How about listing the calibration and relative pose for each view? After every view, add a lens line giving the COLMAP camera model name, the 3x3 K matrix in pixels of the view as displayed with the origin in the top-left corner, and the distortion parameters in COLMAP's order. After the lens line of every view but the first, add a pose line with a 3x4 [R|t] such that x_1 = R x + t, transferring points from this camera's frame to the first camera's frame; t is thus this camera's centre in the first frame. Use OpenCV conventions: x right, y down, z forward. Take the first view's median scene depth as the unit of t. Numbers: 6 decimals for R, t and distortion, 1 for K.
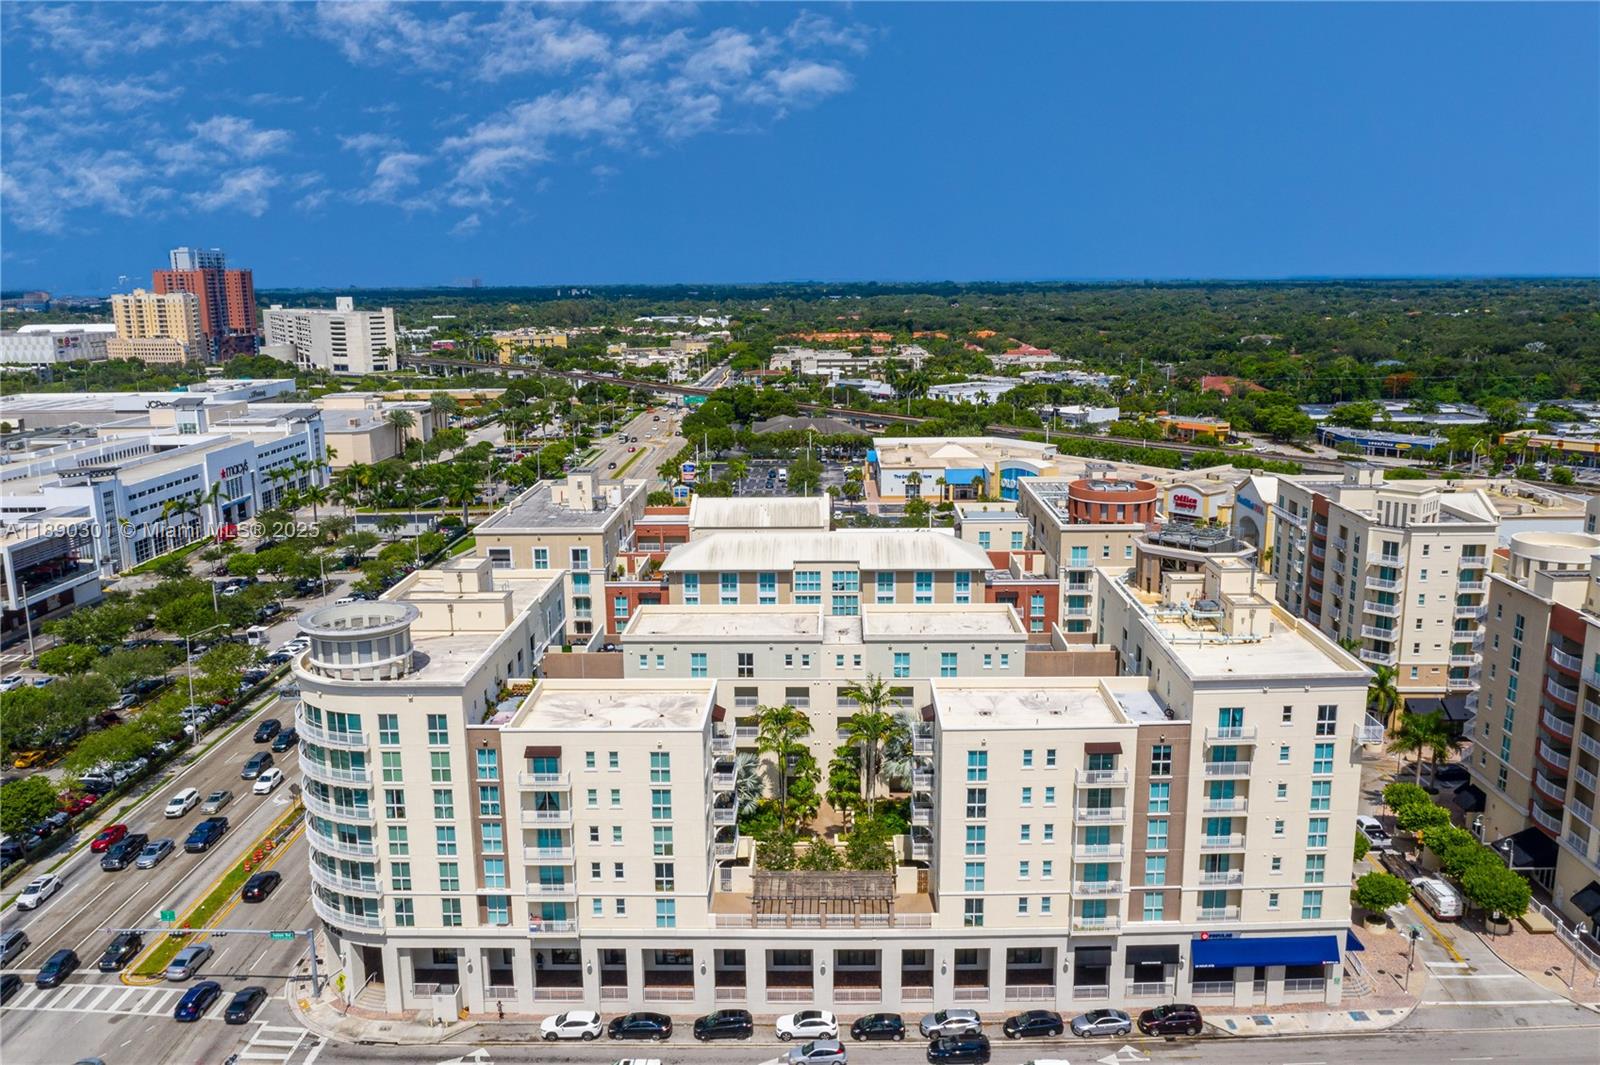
lens RADIAL K [[1250.7, 0, 800.0], [0, 1250.7, 532.5], [0, 0, 1]] dist [-0.031597, 0.040917]
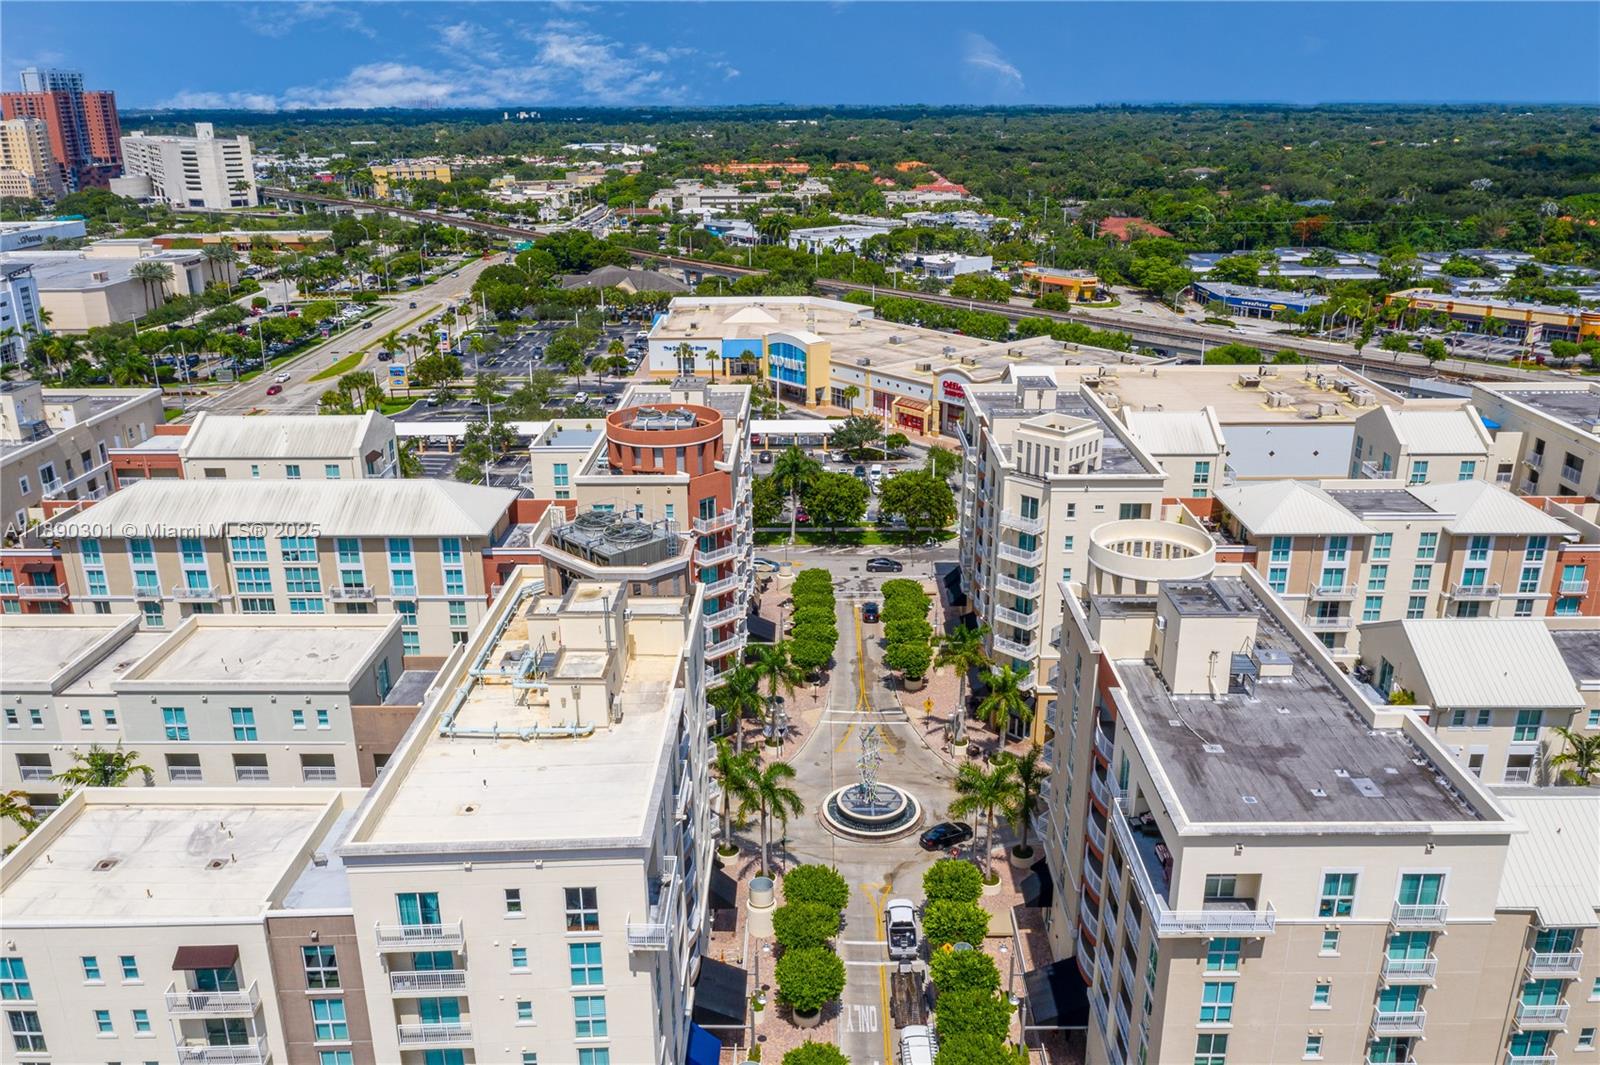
lens RADIAL K [[1250.7, 0, 800.0], [0, 1250.7, 532.5], [0, 0, 1]] dist [-0.031597, 0.040917]
pose [[0.999871, -0.001498, 0.016011, 0.127459], [-0.000643, 0.991133, 0.132874, -0.027409], [-0.016068, -0.132868, 0.991004, 0.103046]]
